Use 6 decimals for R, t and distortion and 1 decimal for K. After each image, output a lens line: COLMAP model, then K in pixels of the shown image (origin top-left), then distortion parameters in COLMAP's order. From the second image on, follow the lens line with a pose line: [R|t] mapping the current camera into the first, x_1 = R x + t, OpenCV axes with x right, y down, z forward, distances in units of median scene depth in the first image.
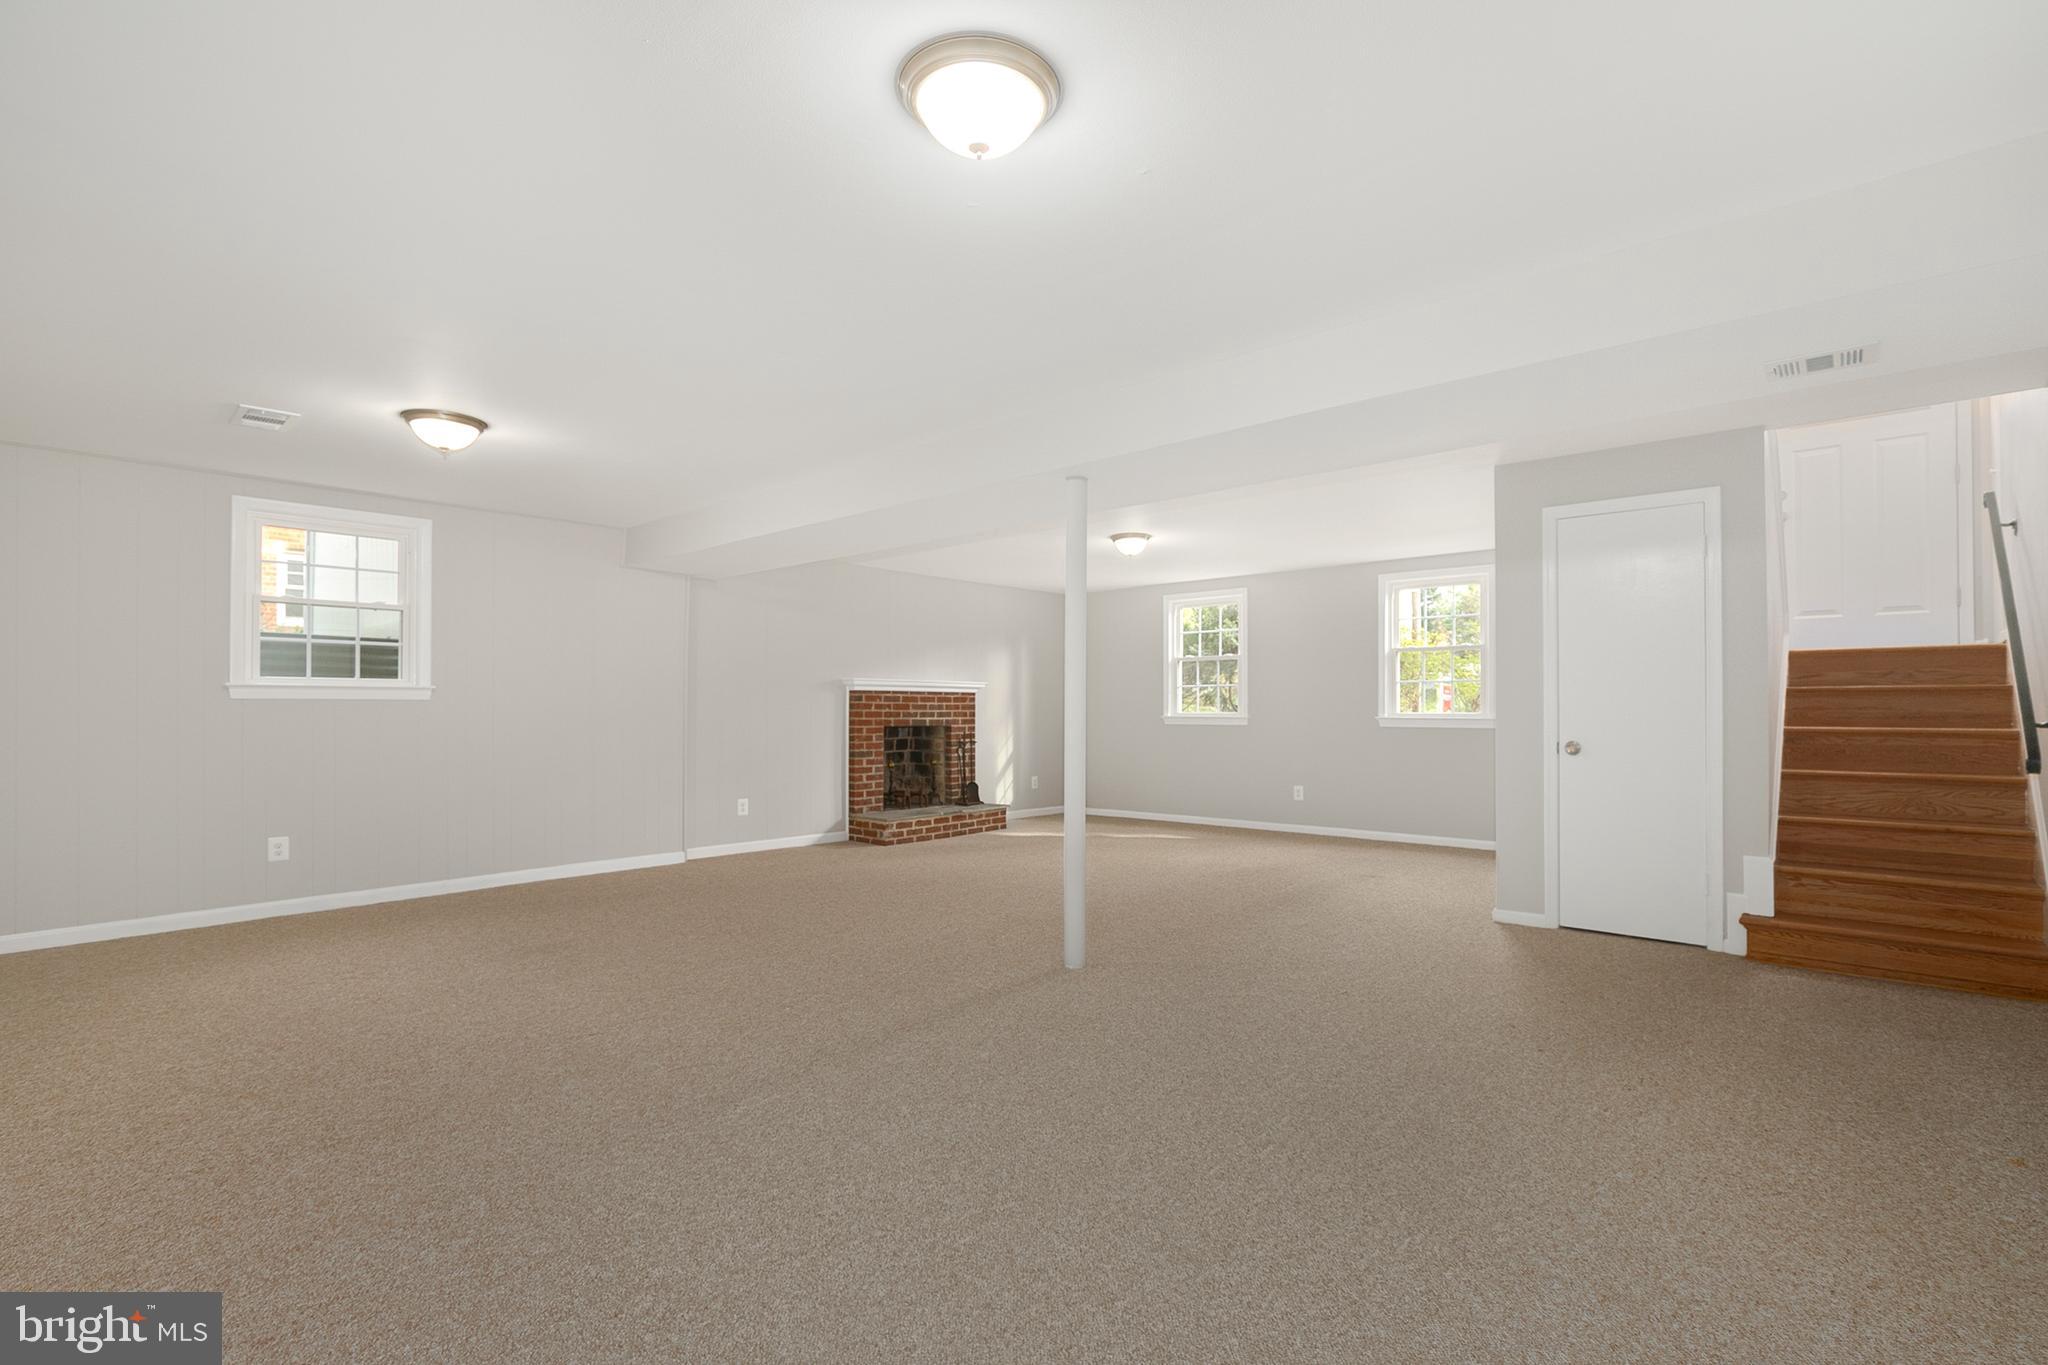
lens RADIAL K [[961.1, 0, 1050.1], [0, 961.1, 707.5], [0, 0, 1]] dist [-0.011983, 0.000020]
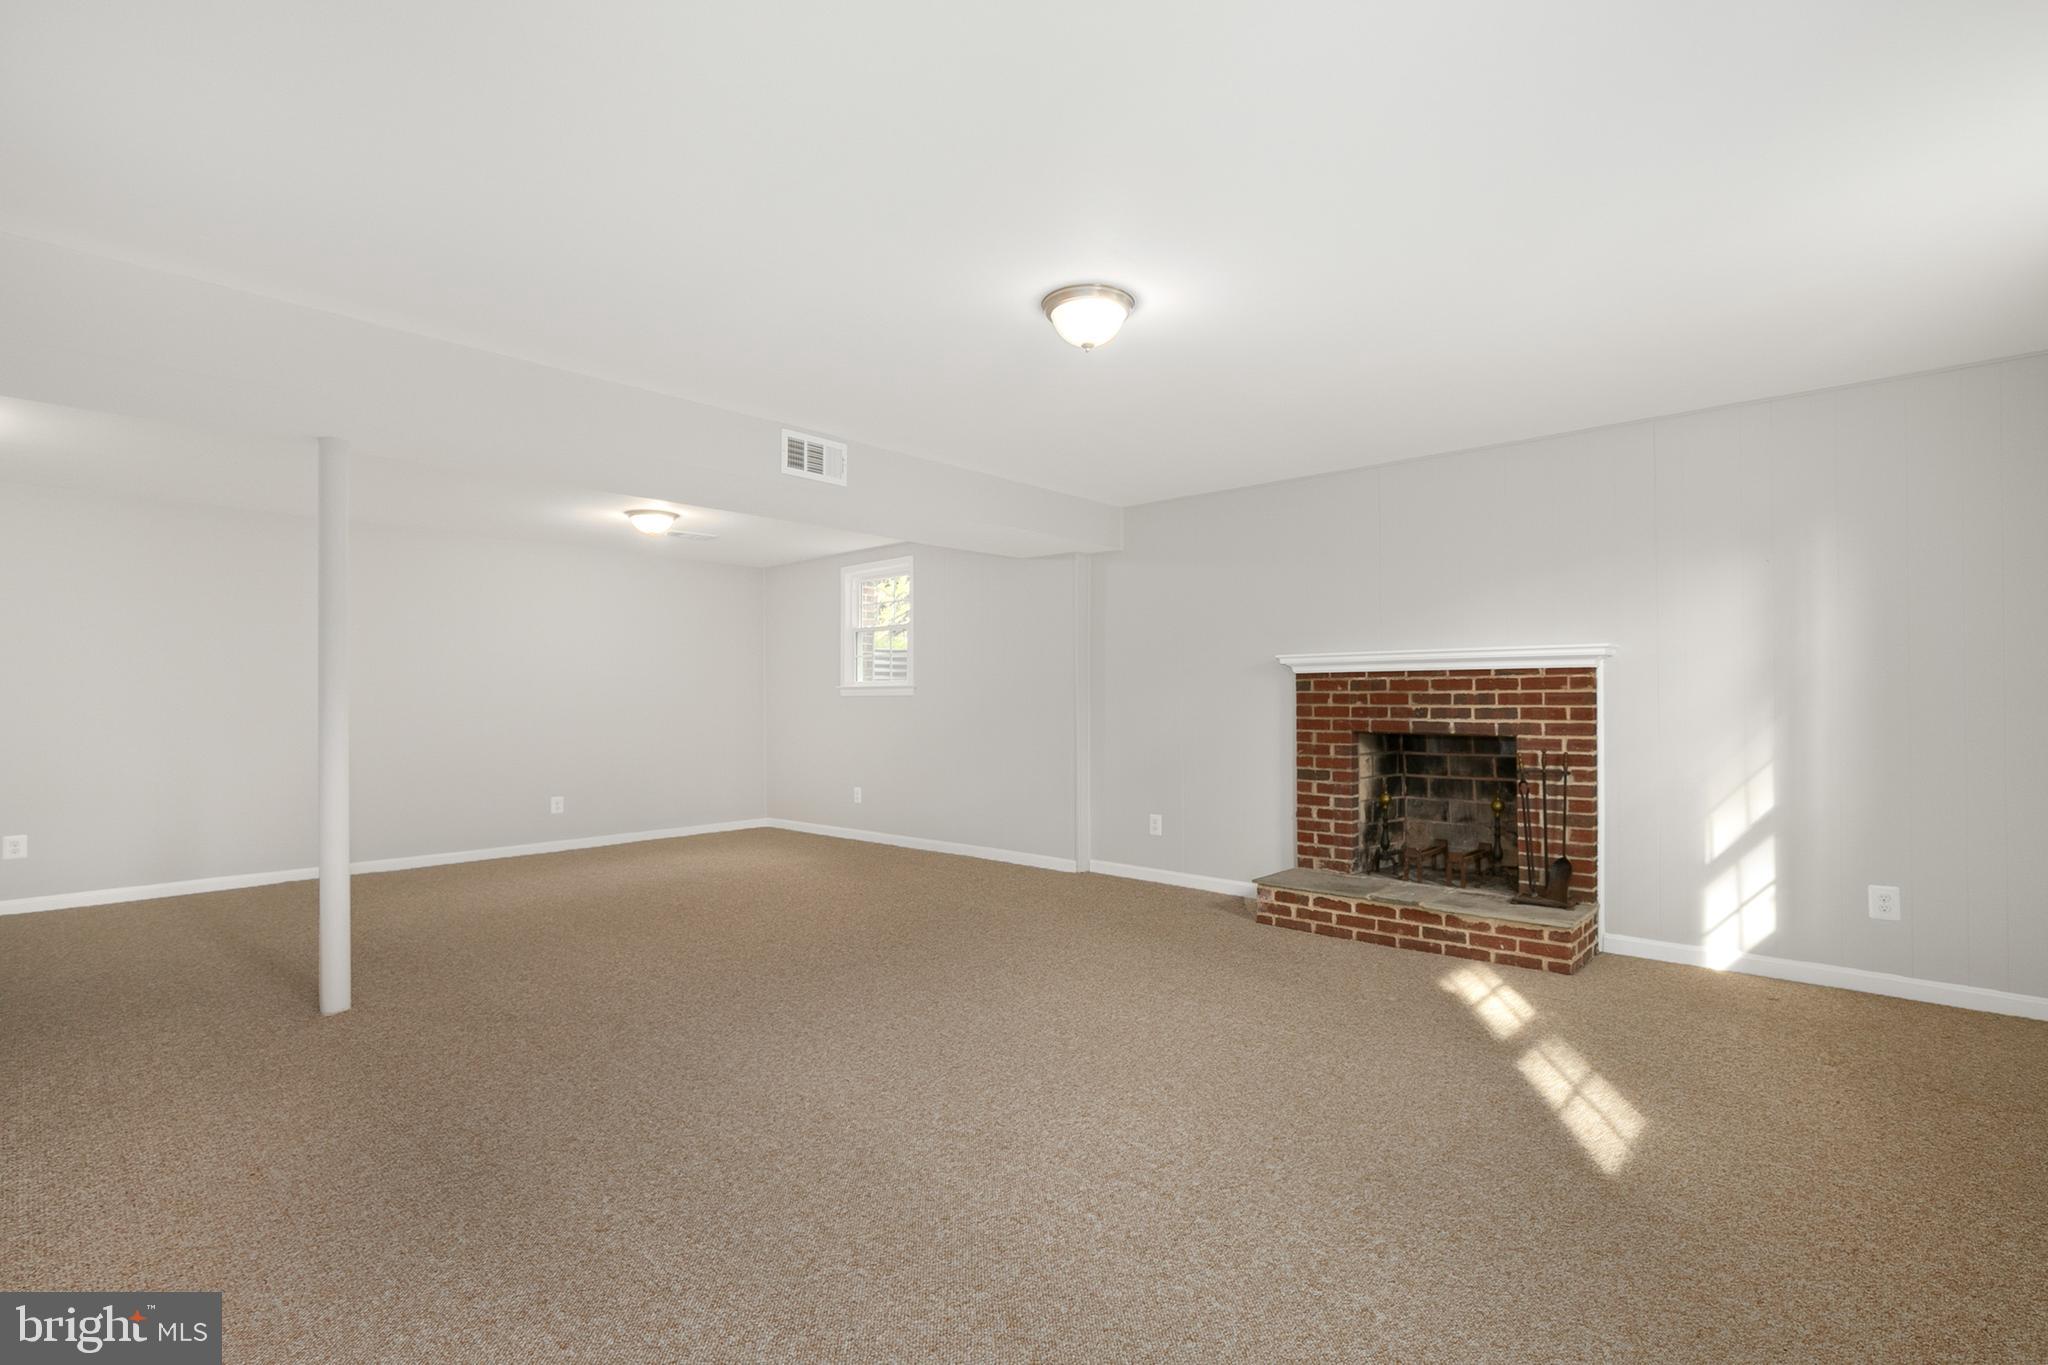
lens RADIAL K [[961.1, 0, 1050.1], [0, 961.1, 707.5], [0, 0, 1]] dist [-0.011983, 0.000020]
pose [[-0.036456, 0.011516, -0.999269, 0.424311], [0.006947, 0.999912, 0.011270, -0.003340], [0.999311, -0.006531, -0.036533, 0.827510]]
